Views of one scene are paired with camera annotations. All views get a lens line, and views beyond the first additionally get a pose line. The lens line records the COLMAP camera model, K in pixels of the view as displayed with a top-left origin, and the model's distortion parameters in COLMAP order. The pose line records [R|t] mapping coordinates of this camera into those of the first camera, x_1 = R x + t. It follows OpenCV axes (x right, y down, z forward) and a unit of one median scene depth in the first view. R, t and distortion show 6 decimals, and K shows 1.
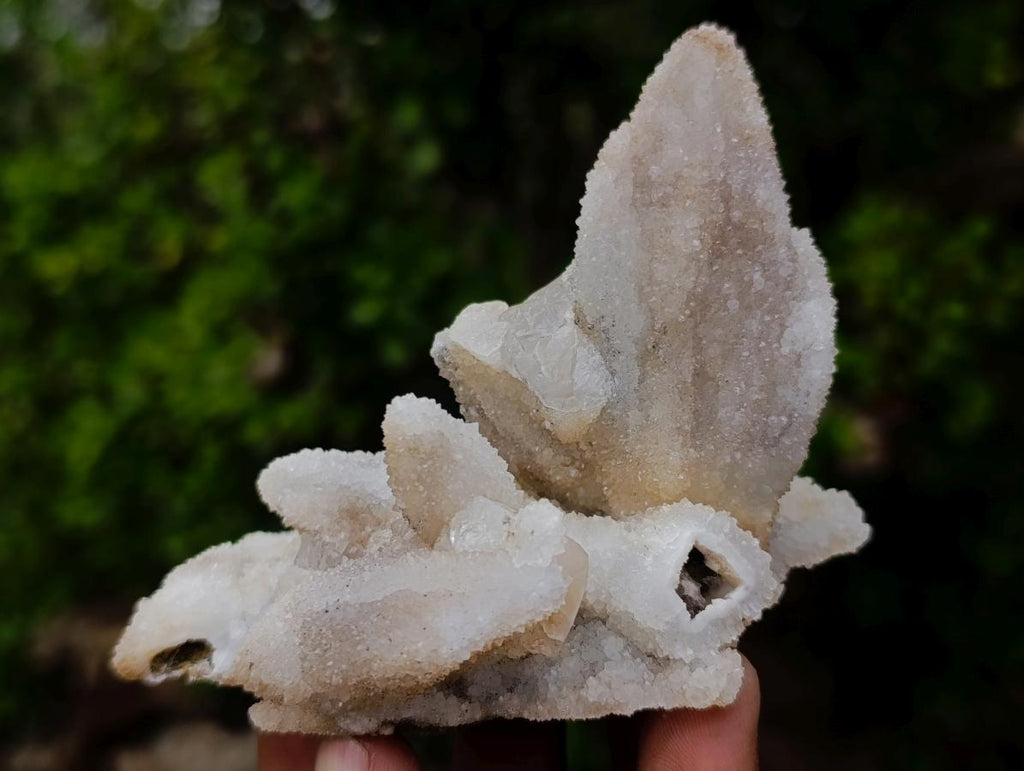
lens RADIAL K [[1505.2, 0, 512.0], [0, 1505.2, 385.5], [0, 0, 1]] dist [0.341741, -1.829758]
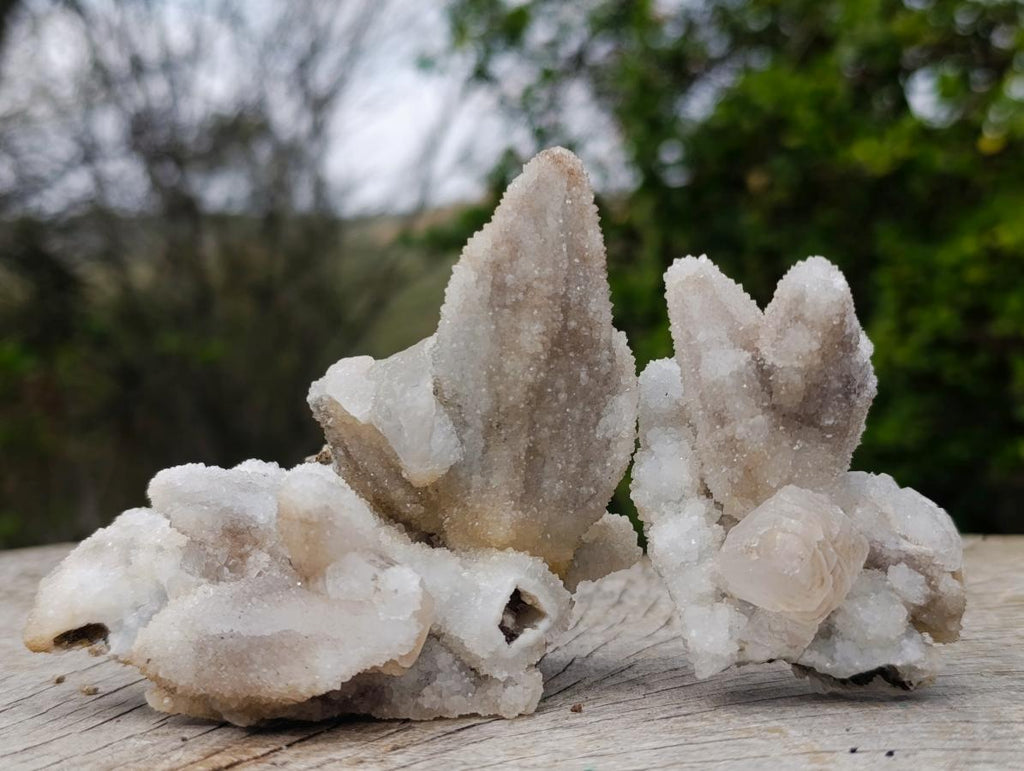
lens RADIAL K [[1505.2, 0, 512.0], [0, 1505.2, 385.5], [0, 0, 1]] dist [0.341741, -1.829758]
pose [[0.980020, 0.061373, 0.189194, -0.129968], [-0.101203, 0.972733, 0.208682, -0.316560], [-0.171228, -0.223659, 0.959509, -0.179641]]
